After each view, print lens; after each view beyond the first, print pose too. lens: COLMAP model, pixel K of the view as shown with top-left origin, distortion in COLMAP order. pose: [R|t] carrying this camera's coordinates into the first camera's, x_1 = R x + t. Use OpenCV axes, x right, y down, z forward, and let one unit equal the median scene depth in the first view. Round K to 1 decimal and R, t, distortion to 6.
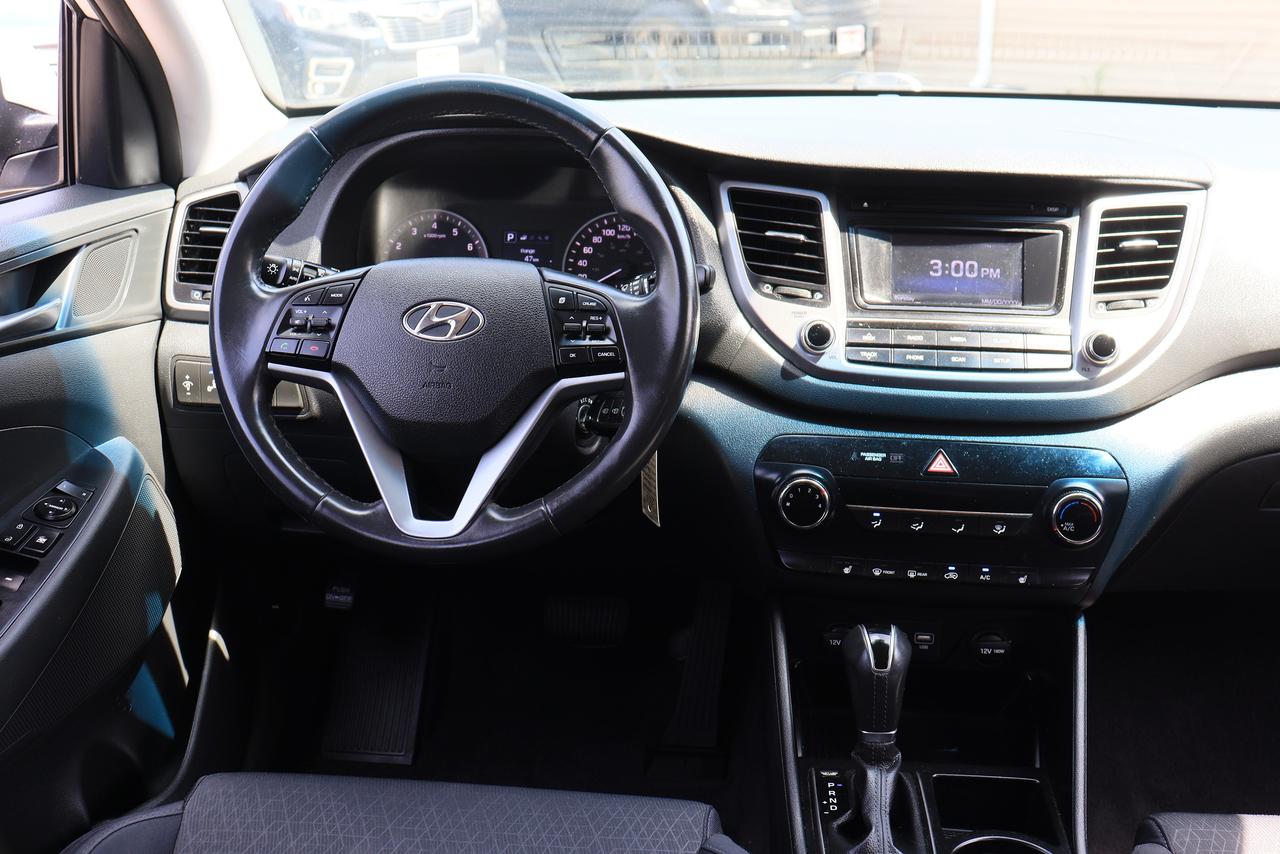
lens RADIAL K [[1268.4, 0, 640.0], [0, 1268.4, 427.0], [0, 0, 1]] dist [-0.136498, 0.253065]
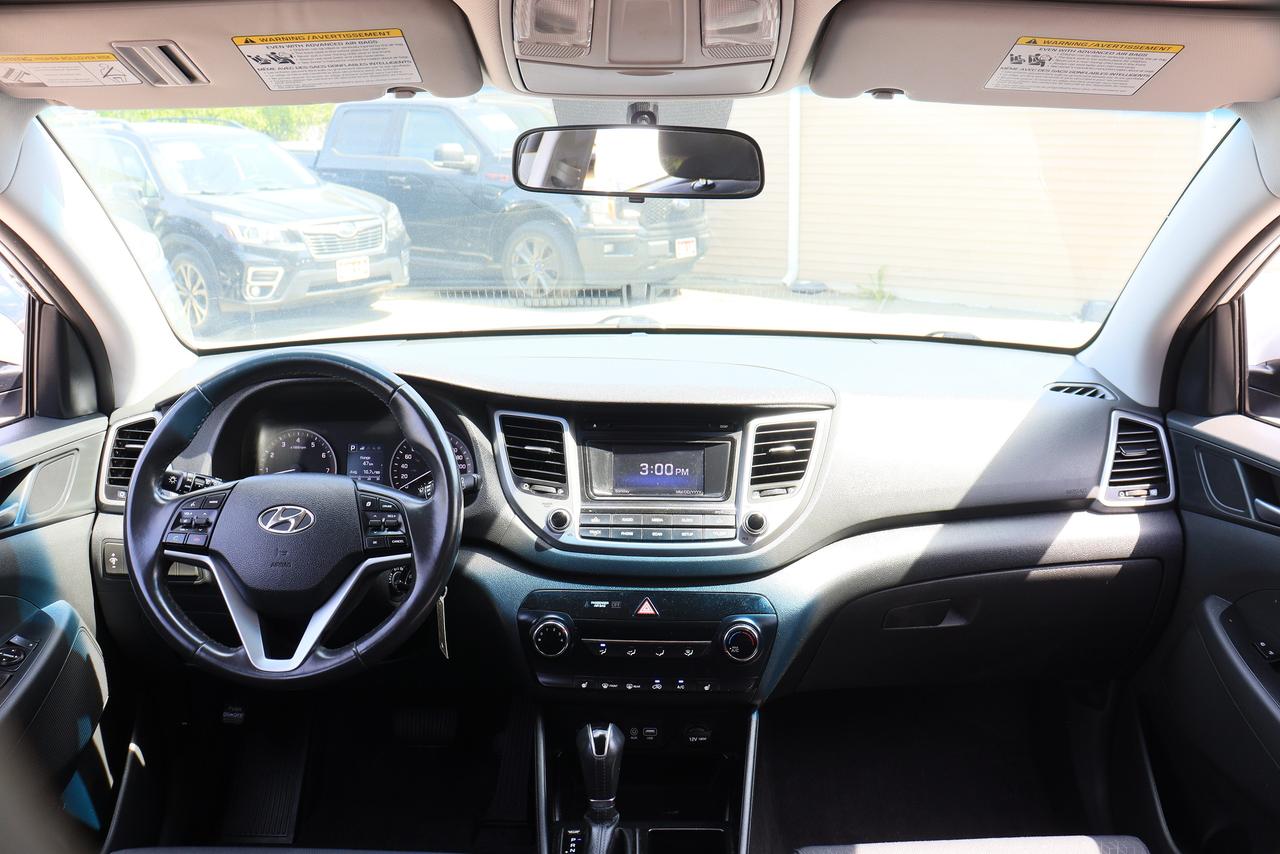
lens RADIAL K [[1066.2, 0, 640.0], [0, 1066.2, 427.0], [0, 0, 1]] dist [-0.178707, 0.190380]
pose [[0.995027, -0.017600, 0.098039, 0.115225], [0.029466, 0.992223, -0.120933, -0.028361], [-0.095148, 0.123221, 0.987807, -0.205021]]
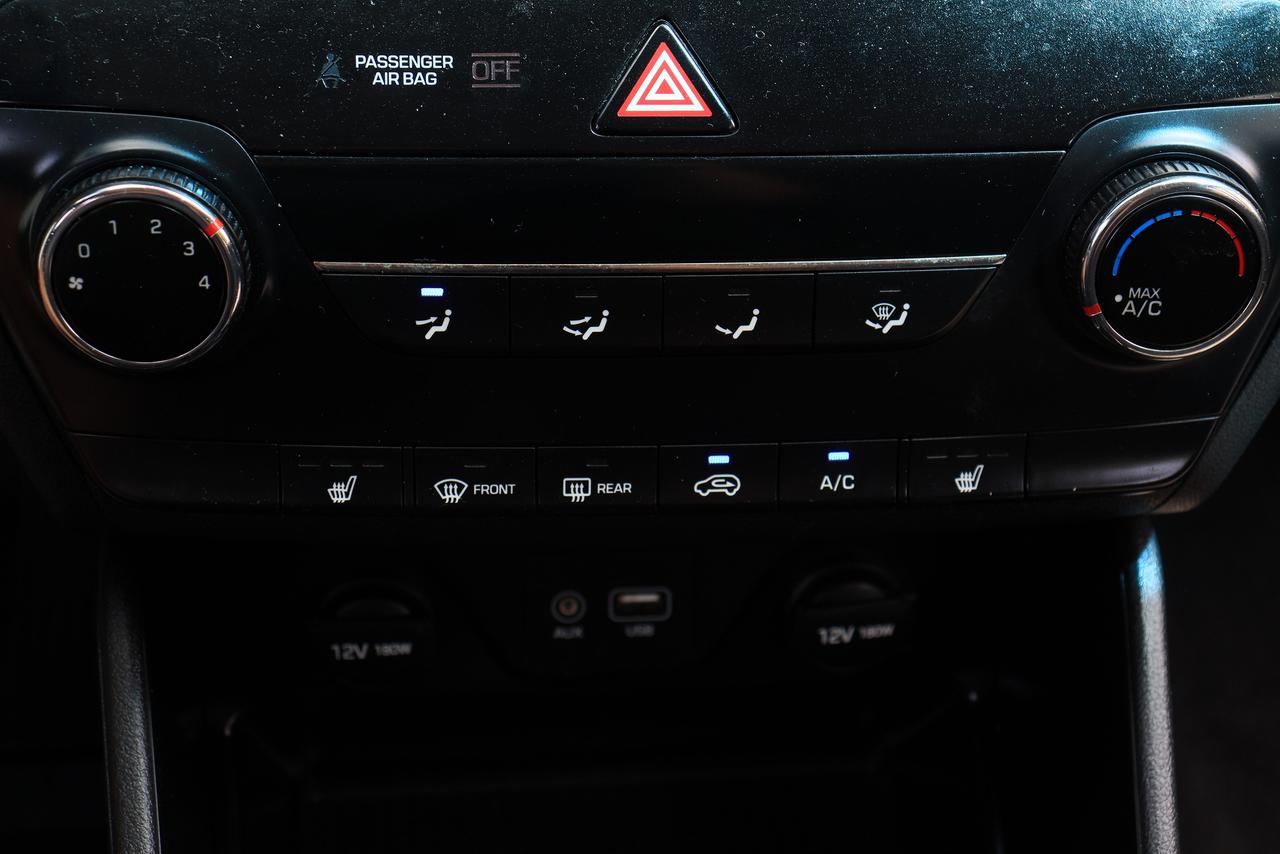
lens RADIAL K [[2172.1, 0, 640.0], [0, 2172.1, 427.0], [0, 0, 1]] dist [0.143454, 0.080380]
pose [[0.977563, -0.098430, 0.186230, 0.140479], [0.037807, 0.951738, 0.304574, -0.040192], [-0.207222, -0.290700, 0.934105, 0.550403]]
